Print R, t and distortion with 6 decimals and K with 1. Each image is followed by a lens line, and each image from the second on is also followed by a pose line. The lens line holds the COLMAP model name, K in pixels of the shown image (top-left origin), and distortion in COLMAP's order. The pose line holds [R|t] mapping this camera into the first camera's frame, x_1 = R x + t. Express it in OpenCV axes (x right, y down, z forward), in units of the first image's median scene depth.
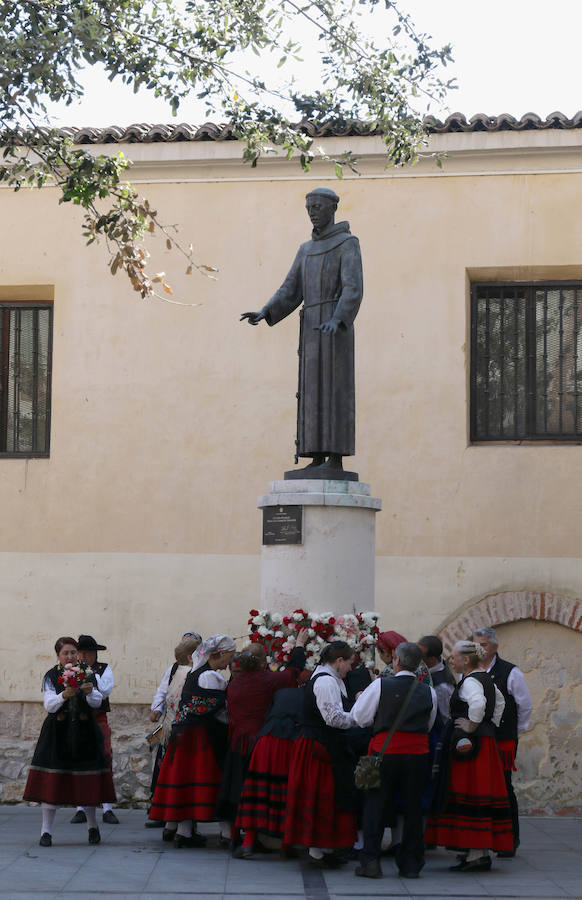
lens RADIAL K [[2387.6, 0, 291.0], [0, 2387.6, 450.0], [0, 0, 1]] dist [-0.025316, -0.217256]
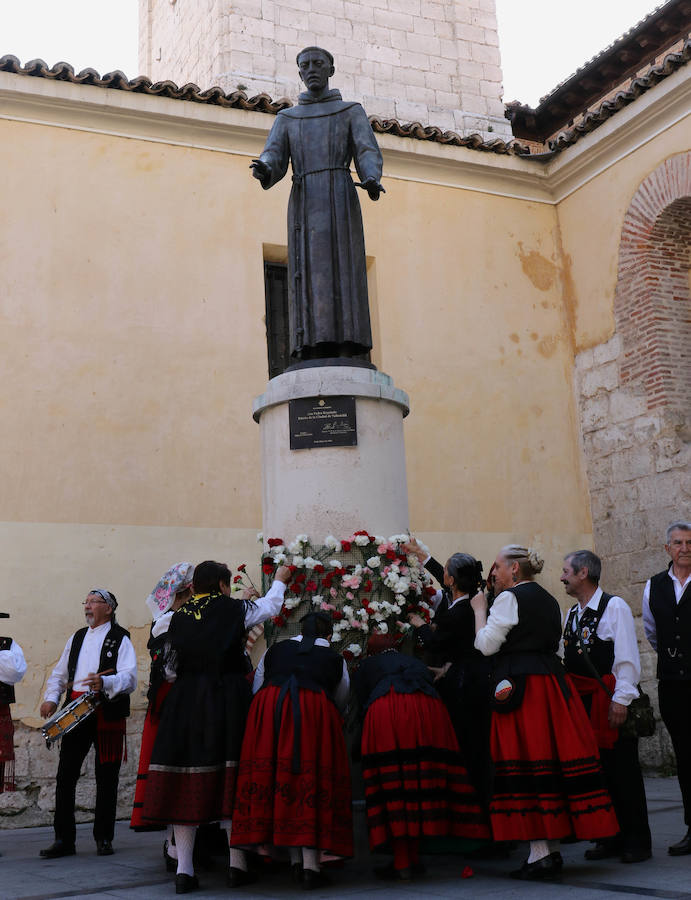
lens RADIAL K [[1237.0, 0, 344.3], [0, 1237.0, 398.1], [0, 0, 1]] dist [-0.088175, 0.026736]
pose [[0.820646, 0.093760, 0.563692, -0.206810], [0.003738, 0.985545, -0.169370, 0.084766], [-0.571425, 0.141100, 0.808434, 0.634755]]
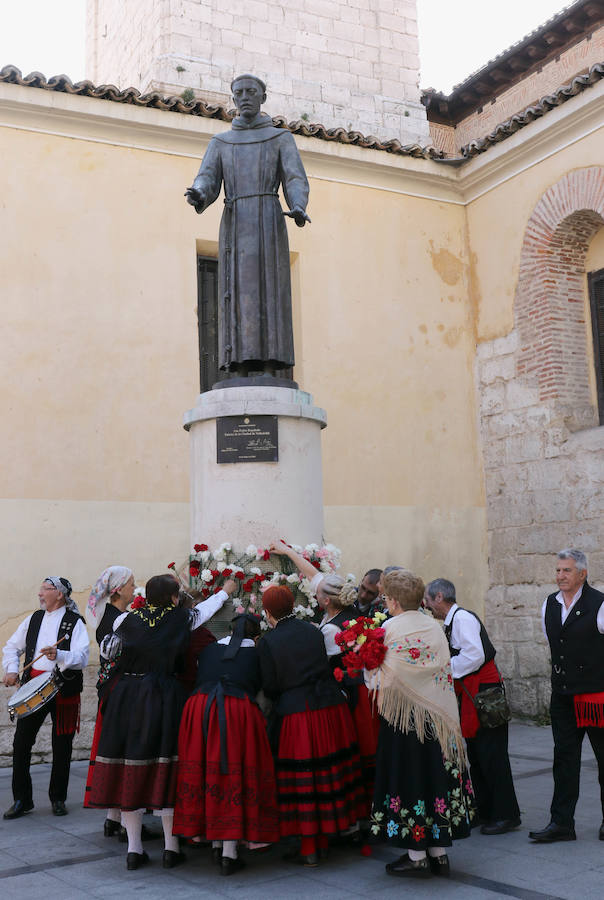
lens RADIAL K [[1088.2, 0, 302.0], [0, 1088.2, 450.0], [0, 0, 1]] dist [-0.098321, 0.084382]
pose [[0.799436, 0.049753, 0.598687, -0.200773], [-0.019038, 0.998162, -0.057529, 0.052988], [-0.600449, 0.034593, 0.798914, 0.644560]]
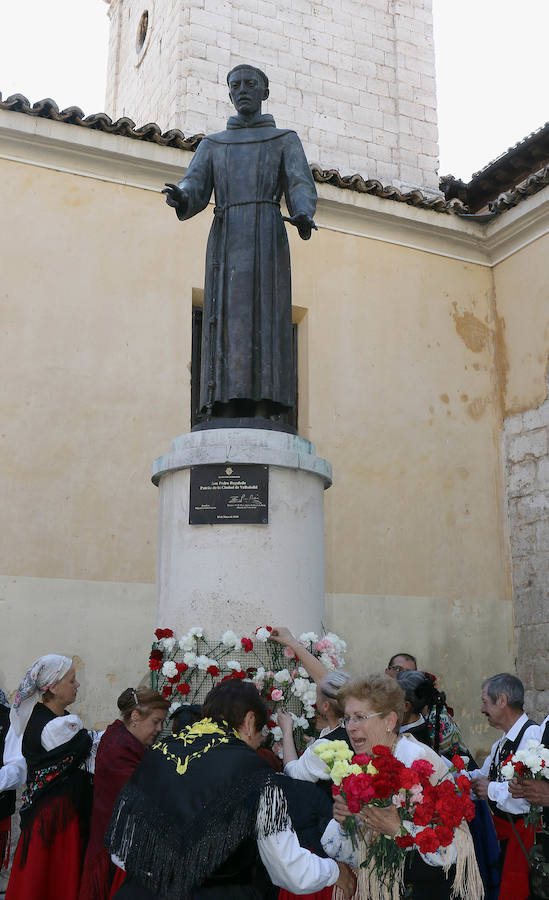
lens RADIAL K [[1045.6, 0, 312.2], [0, 1045.6, 449.2], [0, 0, 1]] dist [-0.100791, 0.028397]
pose [[0.798993, 0.127641, 0.587638, -0.143686], [-0.043300, 0.986888, -0.155489, 0.058419], [-0.599780, 0.098790, 0.794043, 0.713607]]
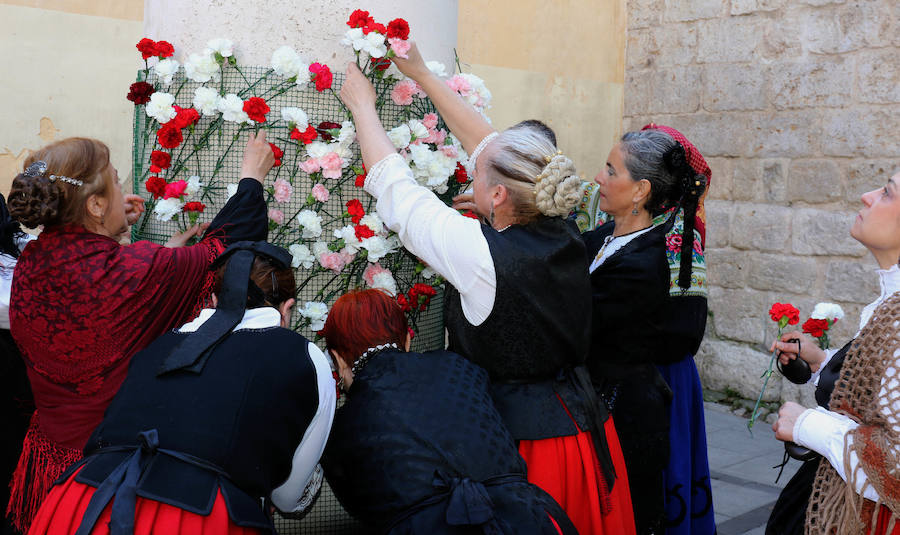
lens RADIAL K [[1001.6, 0, 450.0], [0, 1001.6, 267.5], [0, 0, 1]] dist [-0.094443, 0.003790]
pose [[0.721209, -0.026947, 0.692194, -0.076155], [-0.097731, 0.985290, 0.140185, 0.070992], [-0.685789, -0.168752, 0.707966, 0.826213]]
